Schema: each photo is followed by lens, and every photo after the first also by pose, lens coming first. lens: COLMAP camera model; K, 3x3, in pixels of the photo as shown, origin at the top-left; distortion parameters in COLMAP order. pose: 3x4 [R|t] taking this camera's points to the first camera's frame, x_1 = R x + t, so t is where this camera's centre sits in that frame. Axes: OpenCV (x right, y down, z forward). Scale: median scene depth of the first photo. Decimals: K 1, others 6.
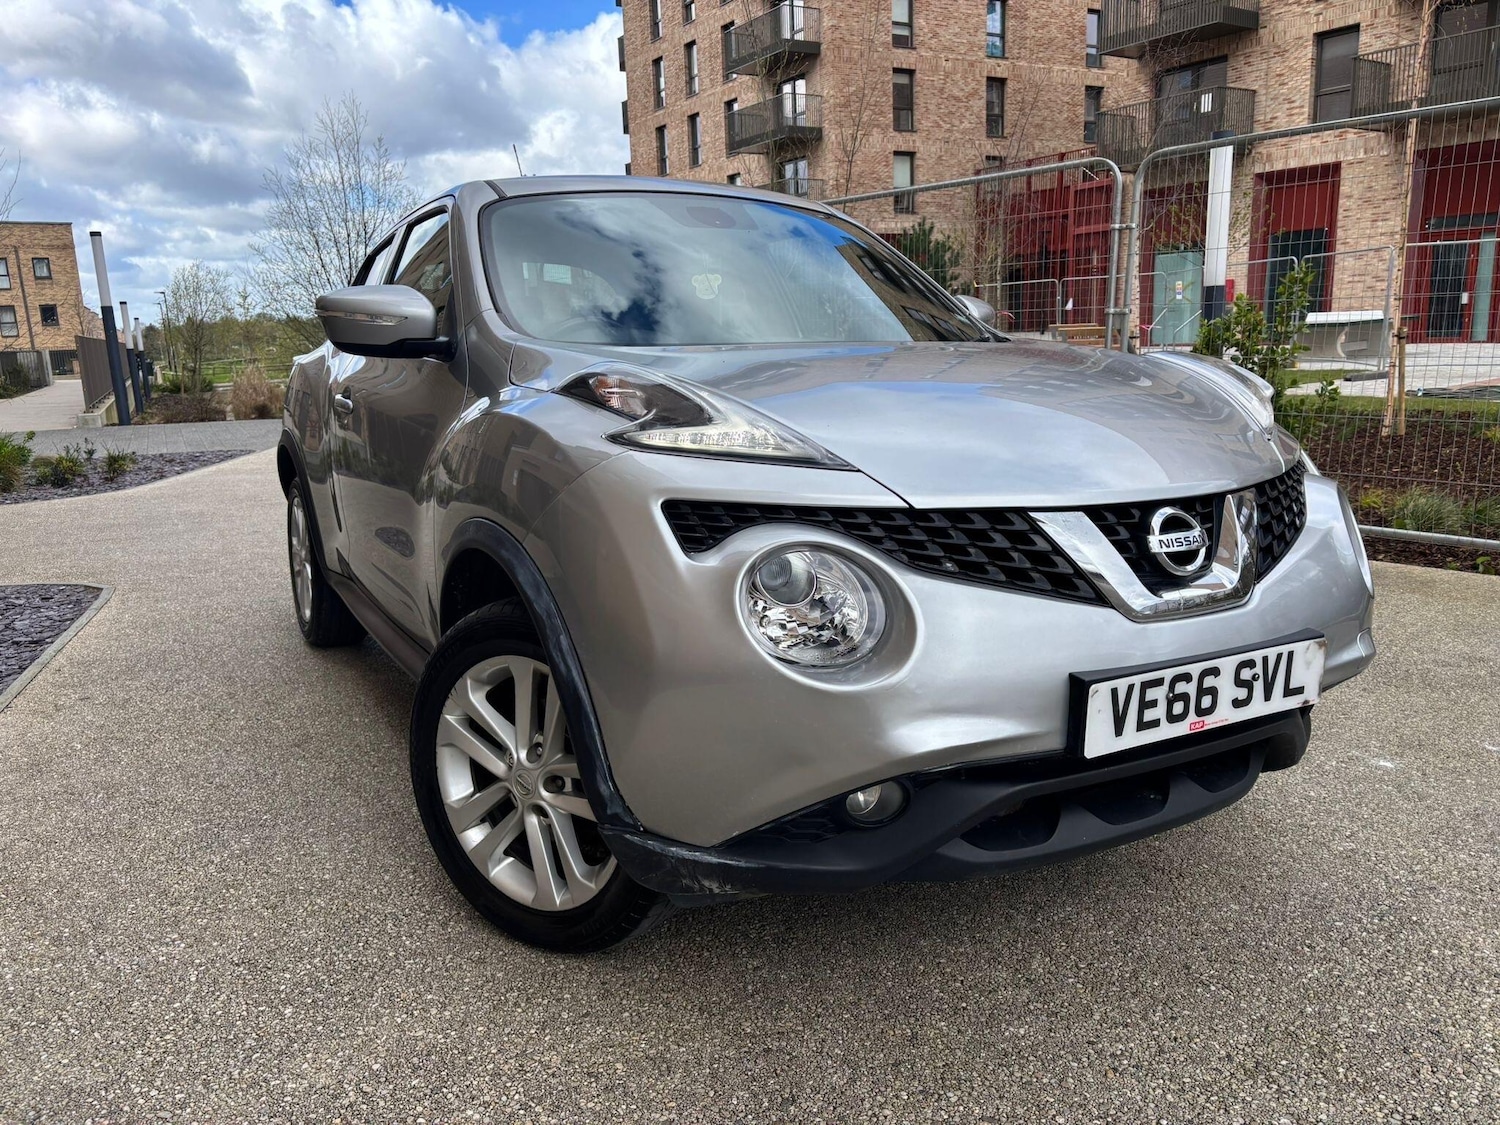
lens RADIAL K [[1167.4, 0, 745.3], [0, 1167.4, 581.4], [0, 0, 1]] dist [0.041010, -0.051296]
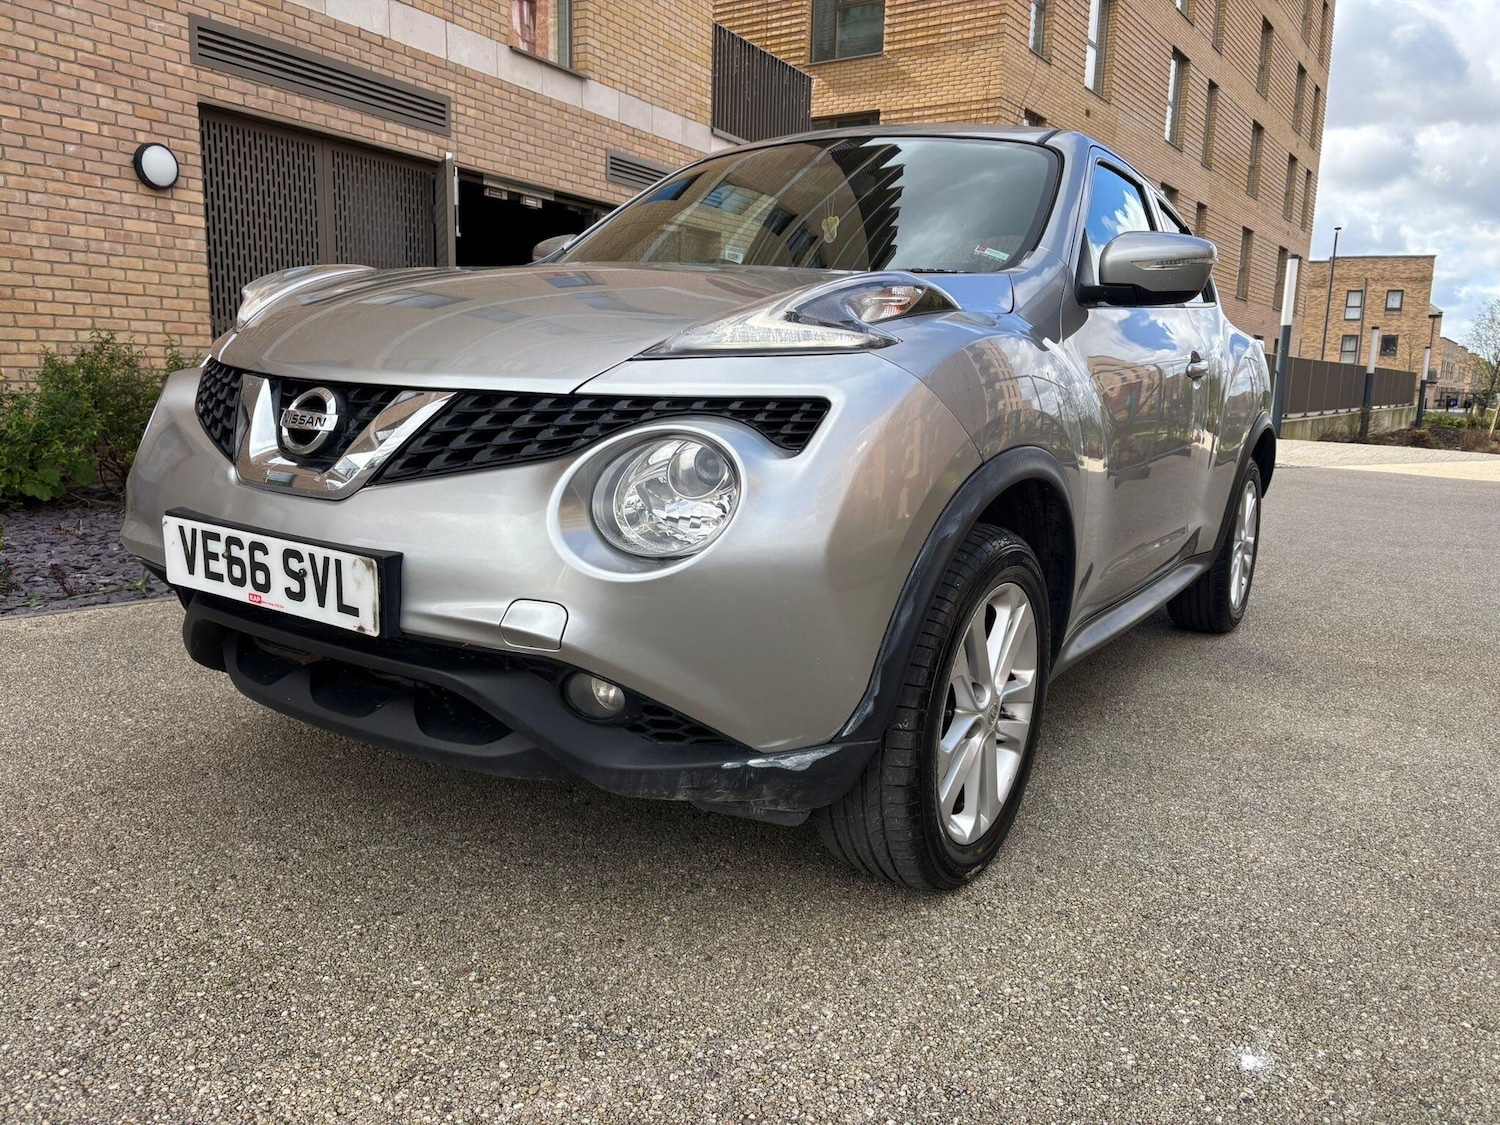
lens RADIAL K [[1122.8, 0, 755.4], [0, 1122.8, 568.0], [0, 0, 1]] dist [0.046431, -0.052687]
pose [[0.470706, 0.194958, -0.860481, 1.230125], [-0.240790, 0.966644, 0.087292, -0.078184], [0.848797, 0.166107, 0.501949, 0.759850]]
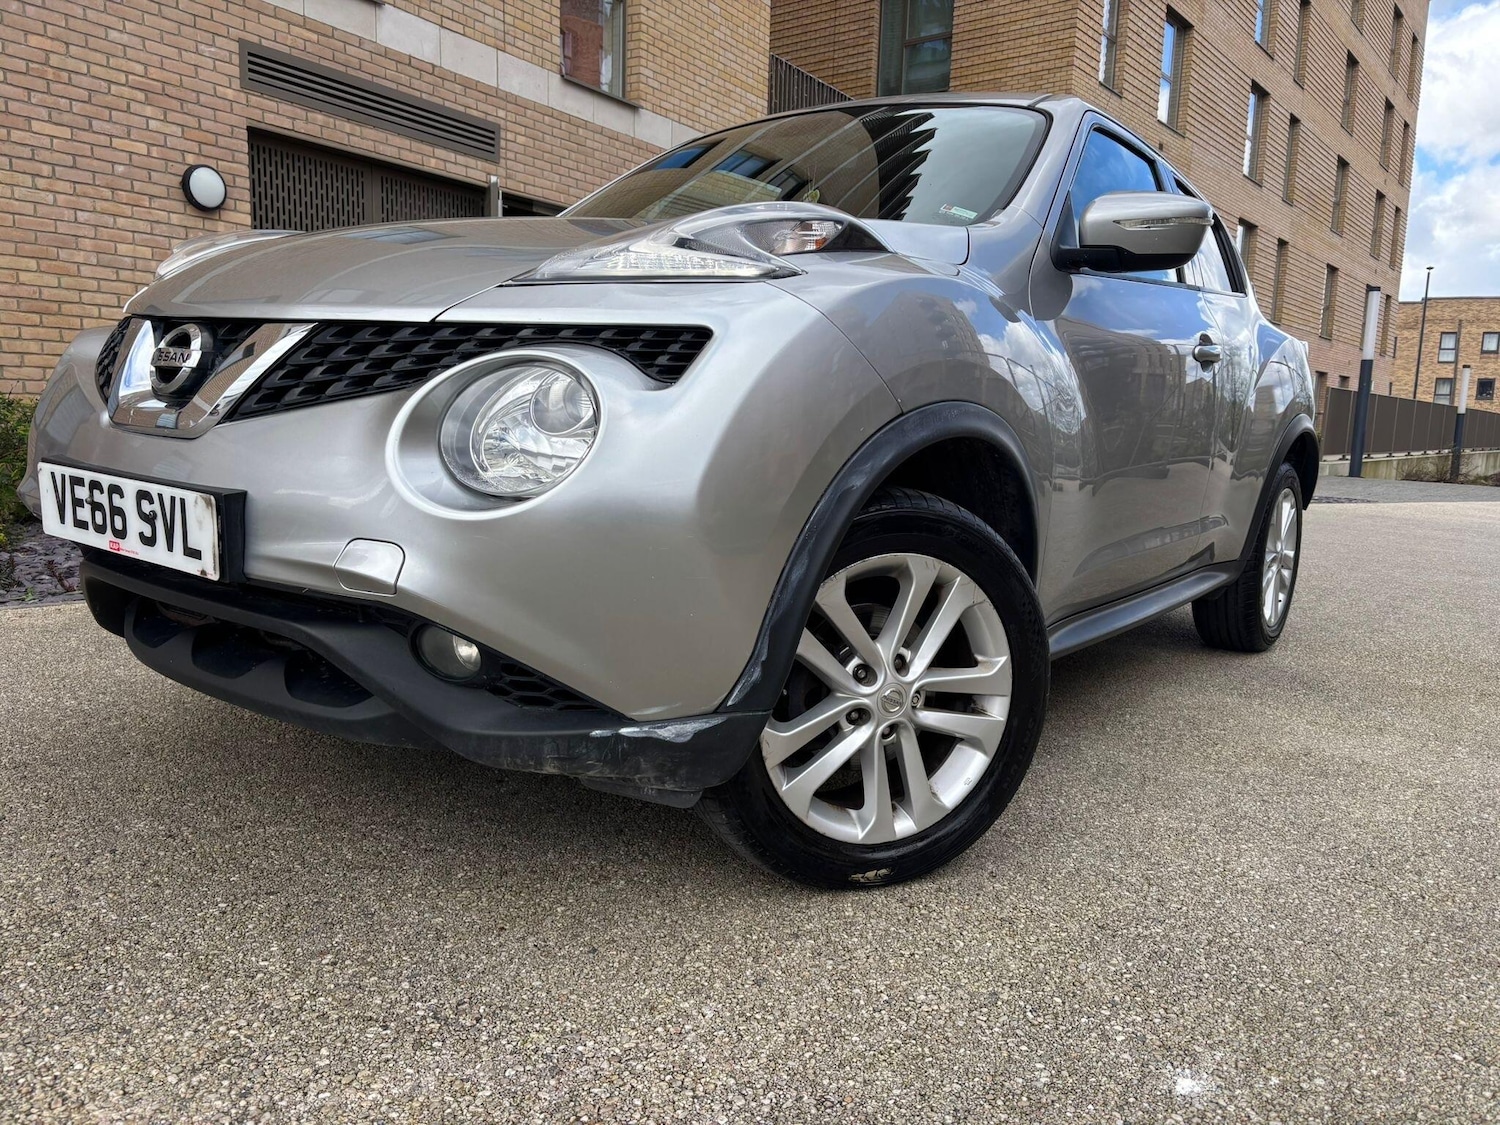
lens RADIAL K [[1122.8, 0, 747.3], [0, 1122.8, 580.0], [0, 0, 1]] dist [0.046431, -0.052687]
pose [[0.408265, 0.180186, -0.894904, 1.229968], [-0.251017, 0.964694, 0.079721, -0.044685], [0.877673, 0.192089, 0.439080, 0.914950]]
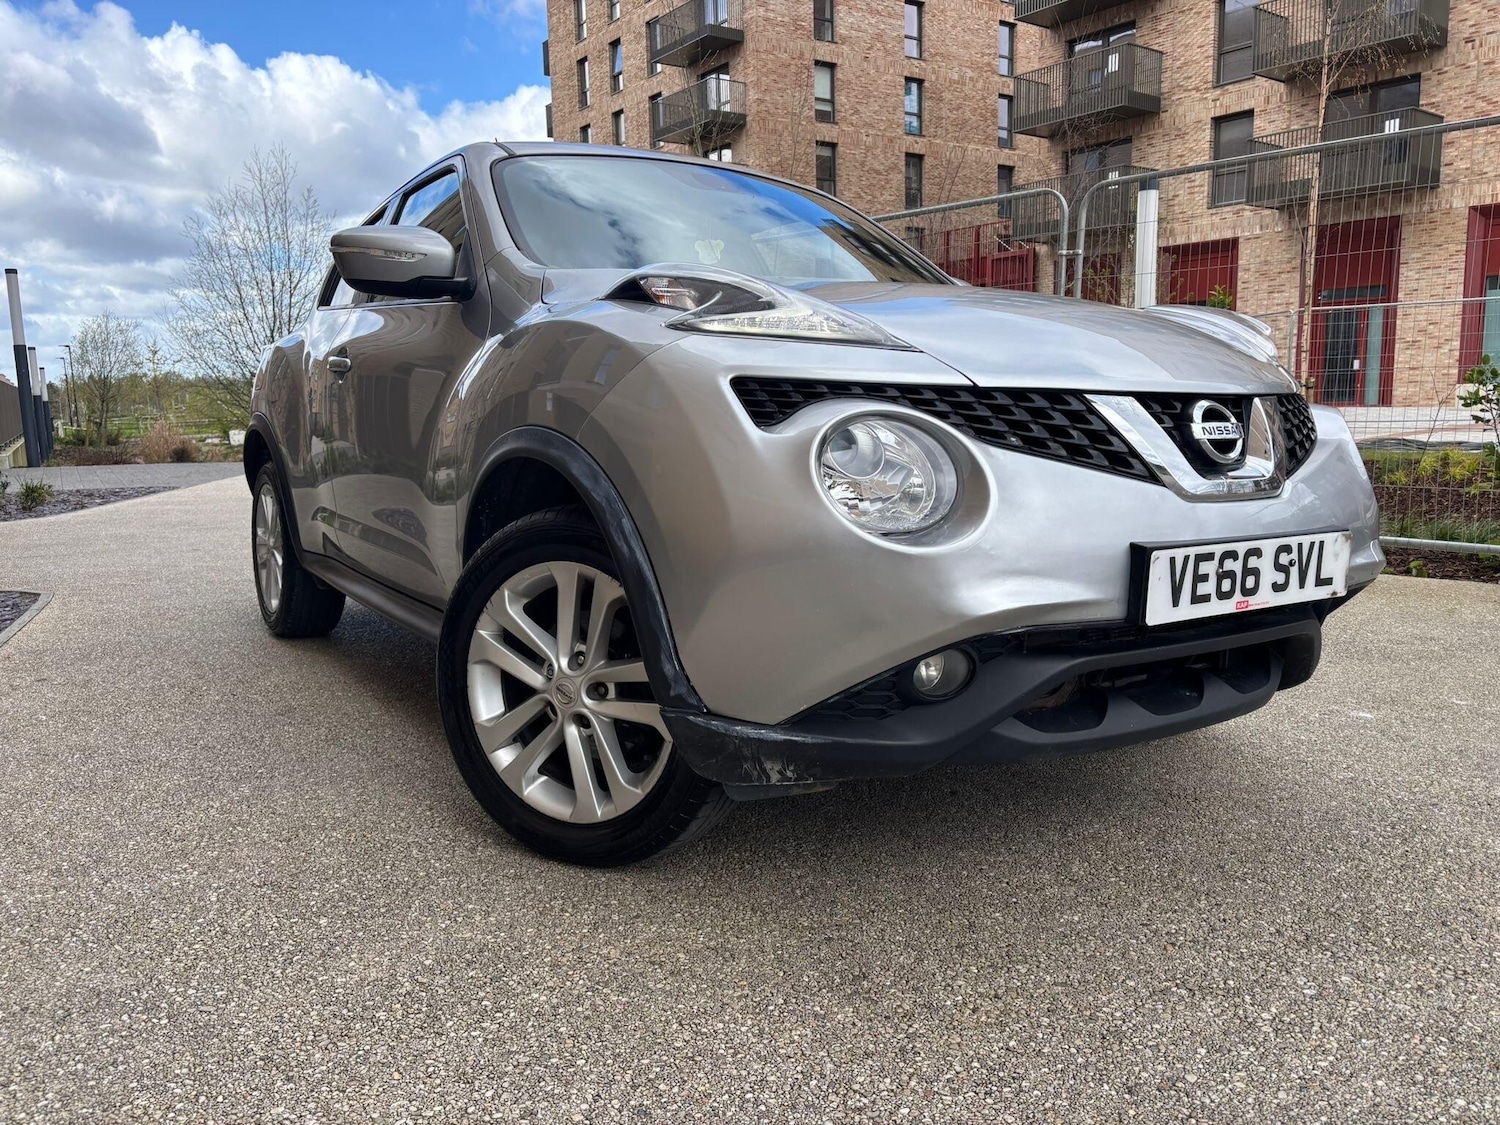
lens RADIAL K [[1167.4, 0, 759.9], [0, 1167.4, 574.4], [0, 0, 1]] dist [0.041010, -0.051296]
pose [[0.996833, 0.001492, 0.079514, -0.105933], [0.003383, 0.998123, -0.061141, 0.137089], [-0.079456, 0.061217, 0.994957, 0.001511]]
